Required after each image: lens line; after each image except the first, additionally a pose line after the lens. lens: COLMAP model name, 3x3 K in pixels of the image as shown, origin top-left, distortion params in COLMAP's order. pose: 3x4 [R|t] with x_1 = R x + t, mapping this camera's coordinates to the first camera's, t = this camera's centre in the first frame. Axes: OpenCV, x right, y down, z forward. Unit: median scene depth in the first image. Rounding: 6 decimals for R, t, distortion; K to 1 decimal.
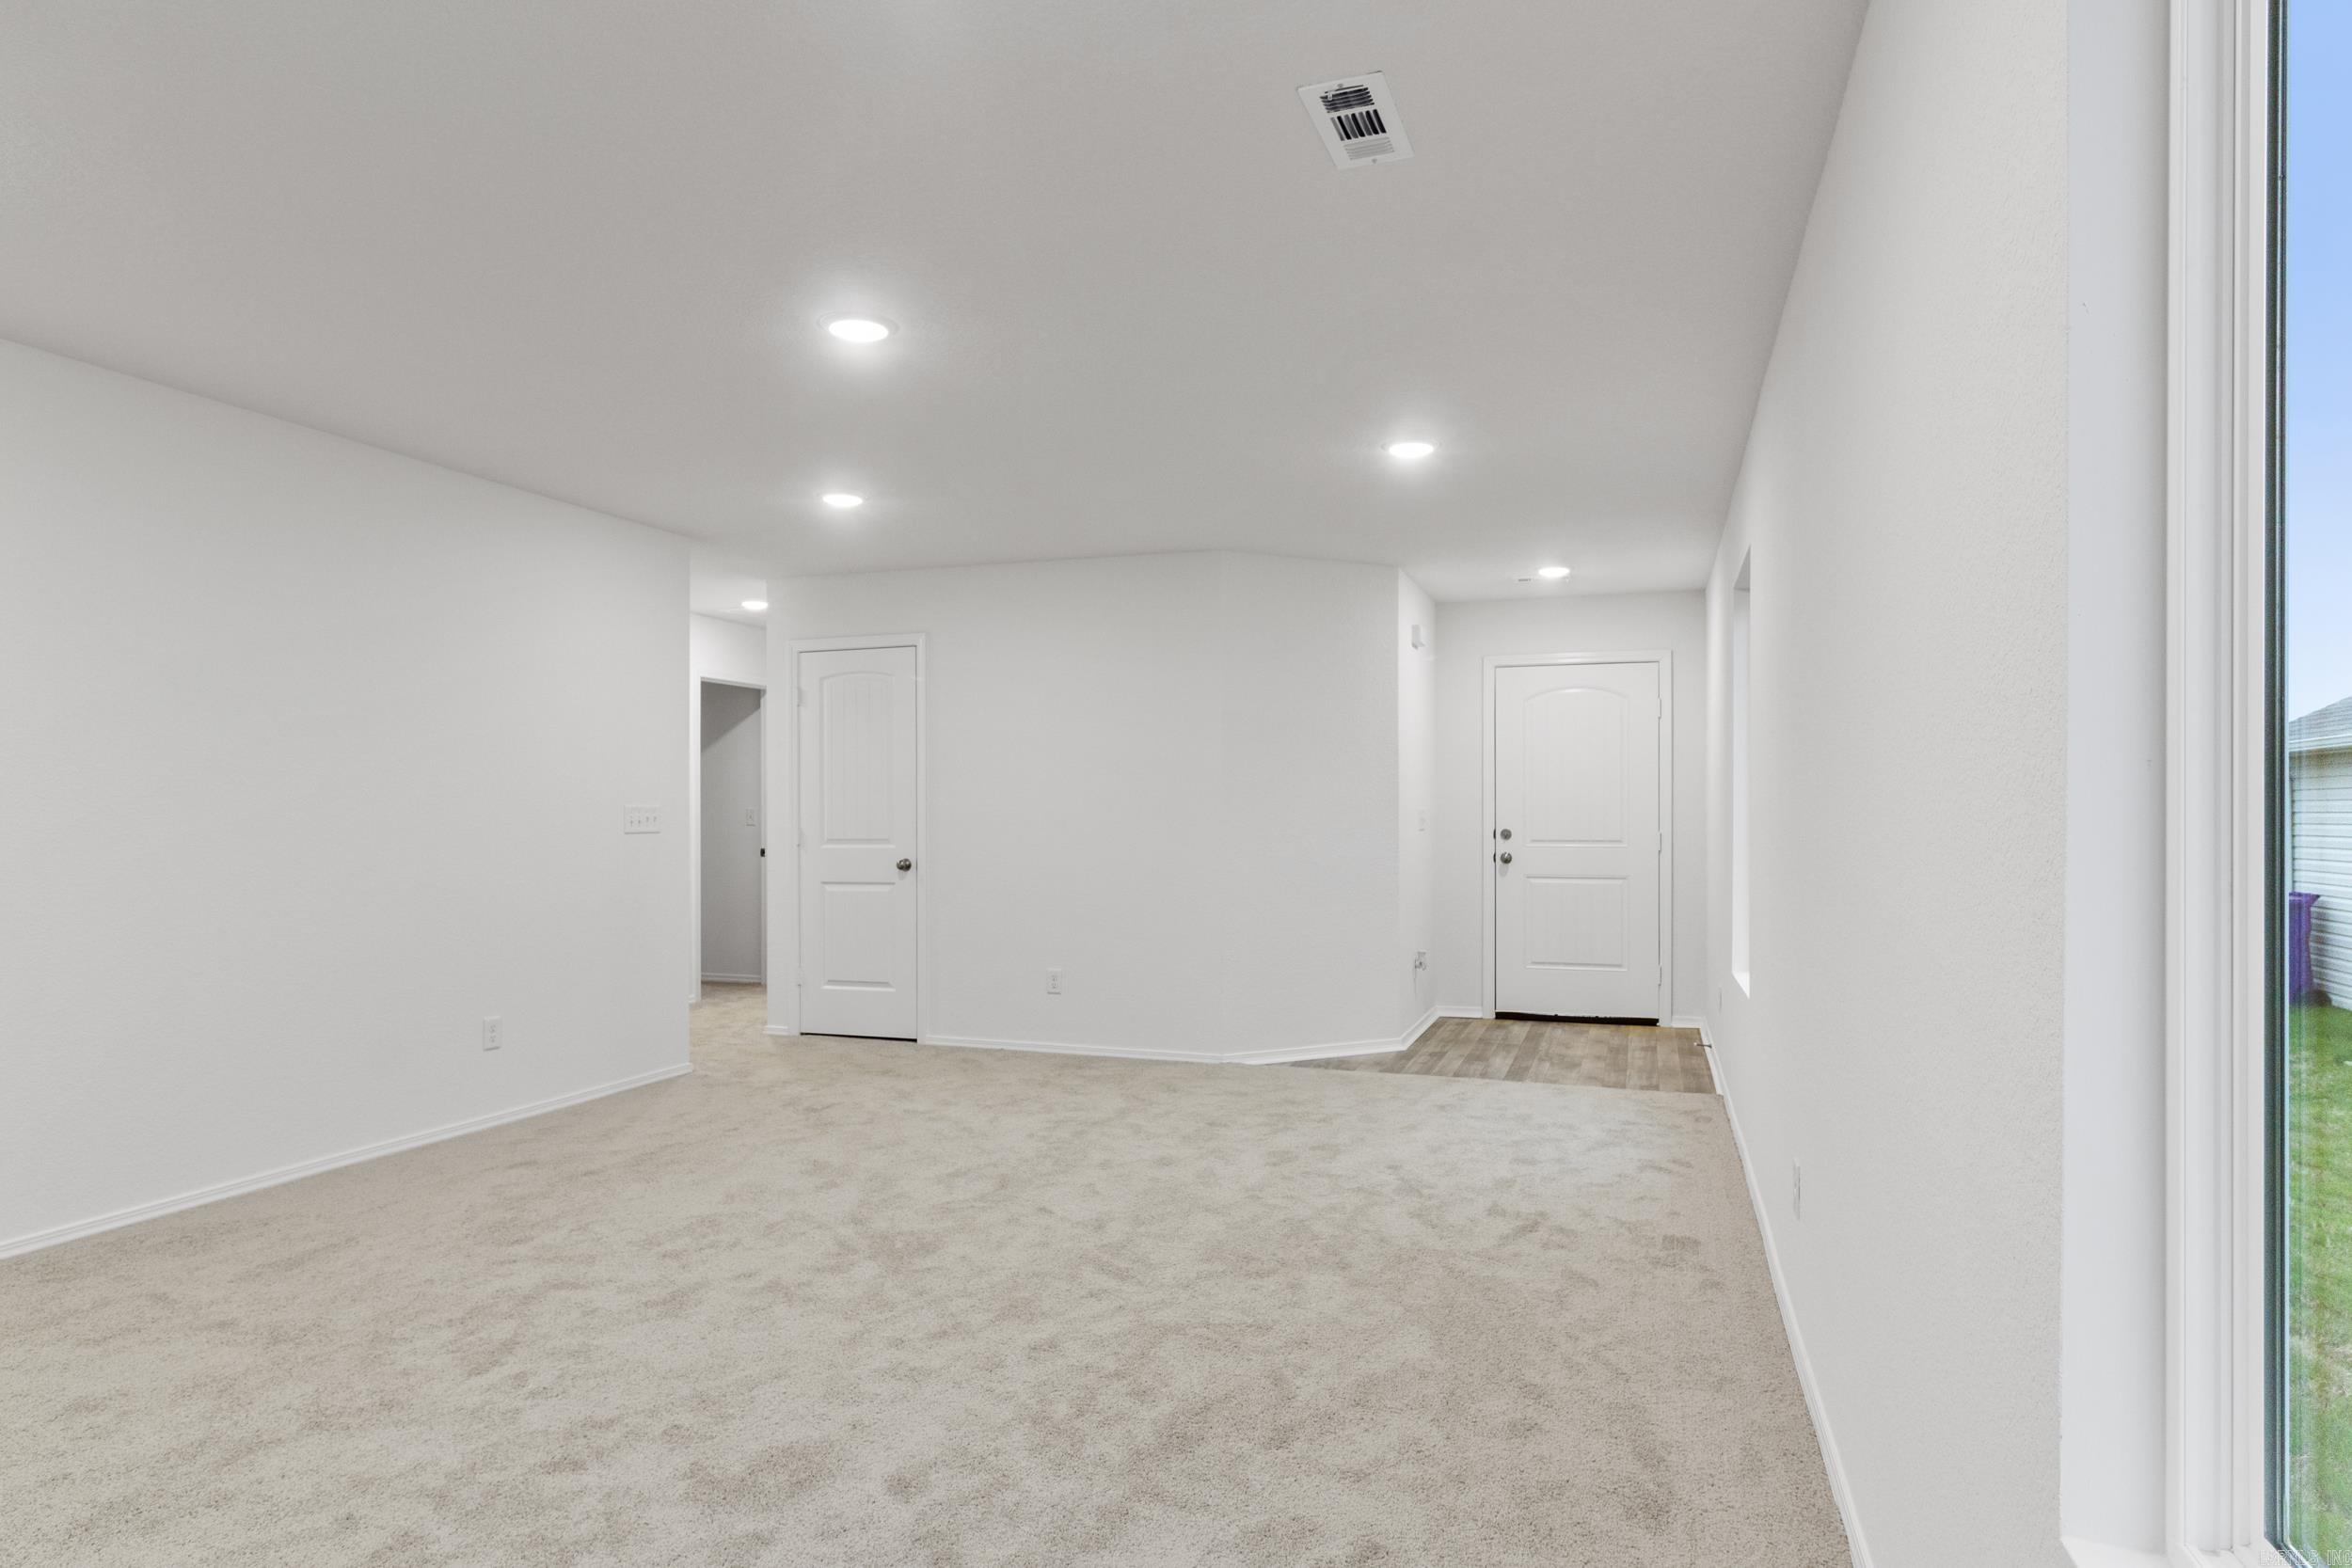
lens RADIAL K [[1294.6, 0, 1195.3], [0, 1294.6, 809.8], [0, 0, 1]] dist [0.001348, 0.000067]
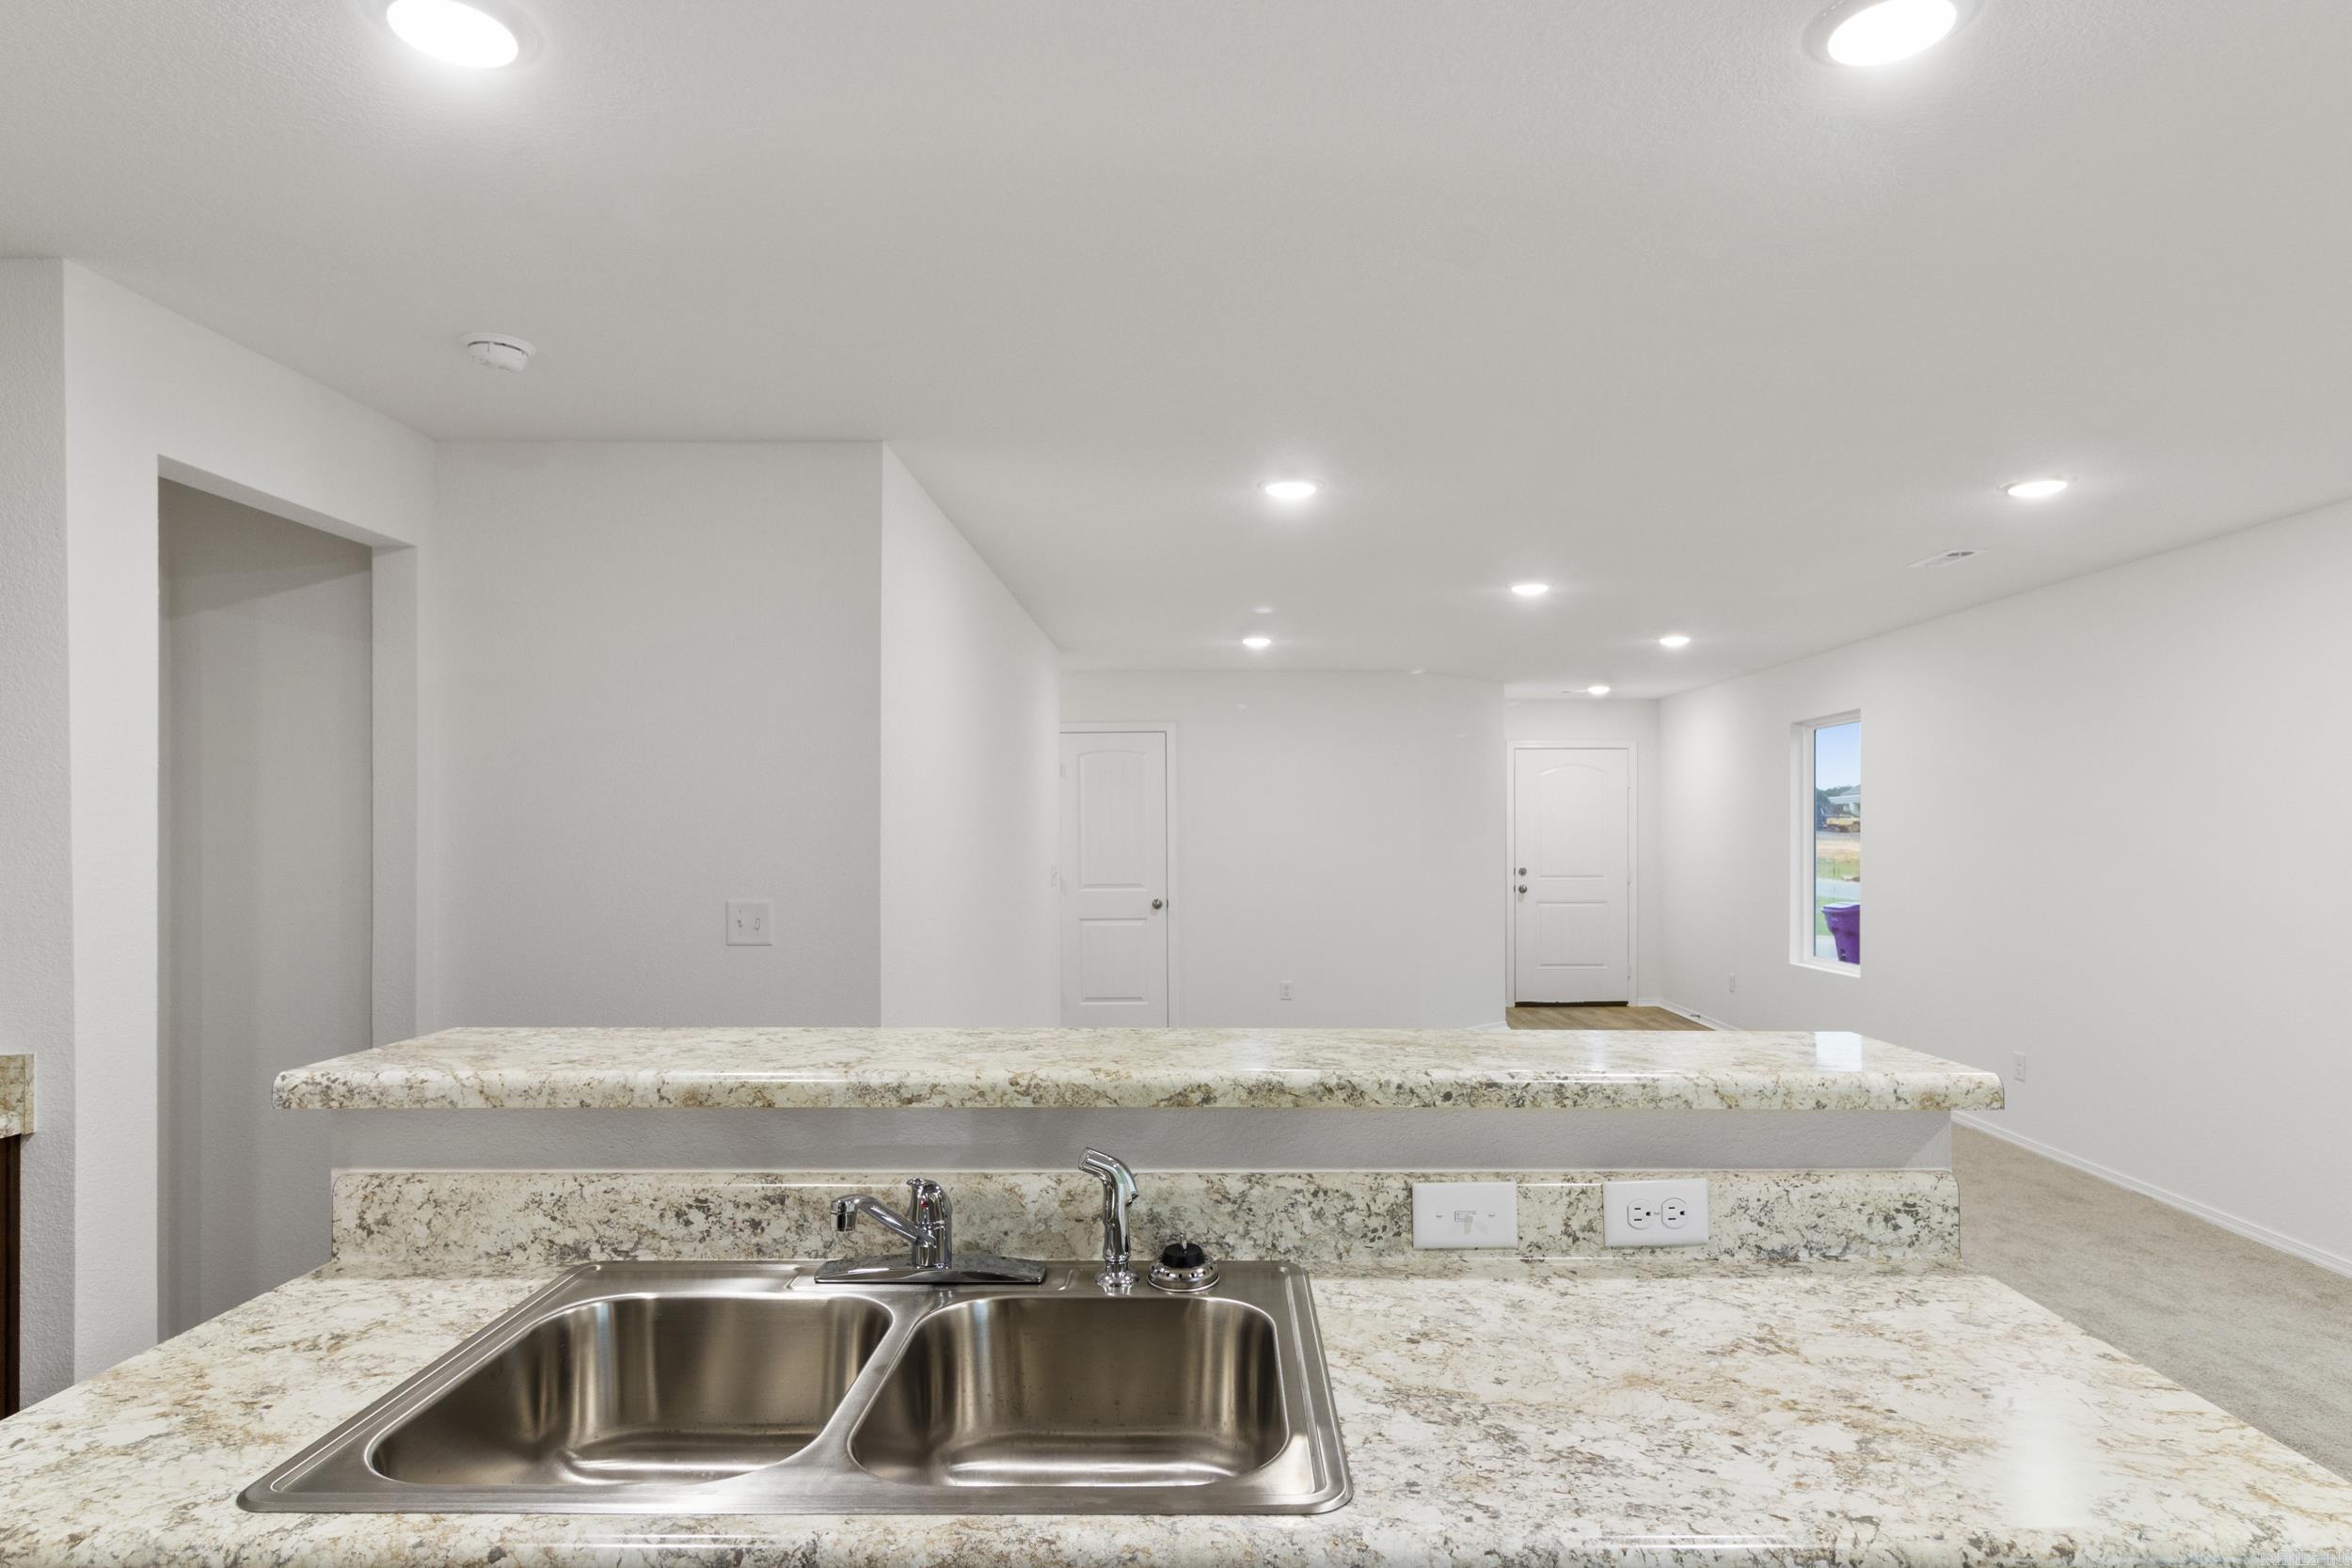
lens RADIAL K [[1319.8, 0, 1171.0], [0, 1319.8, 822.3], [0, 0, 1]] dist [-0.001443, -0.000512]
pose [[0.946050, -0.000028, 0.324020, -0.783995], [0.000374, 0.999999, -0.001005, -0.044632], [-0.324020, 0.001072, 0.946050, -0.275675]]
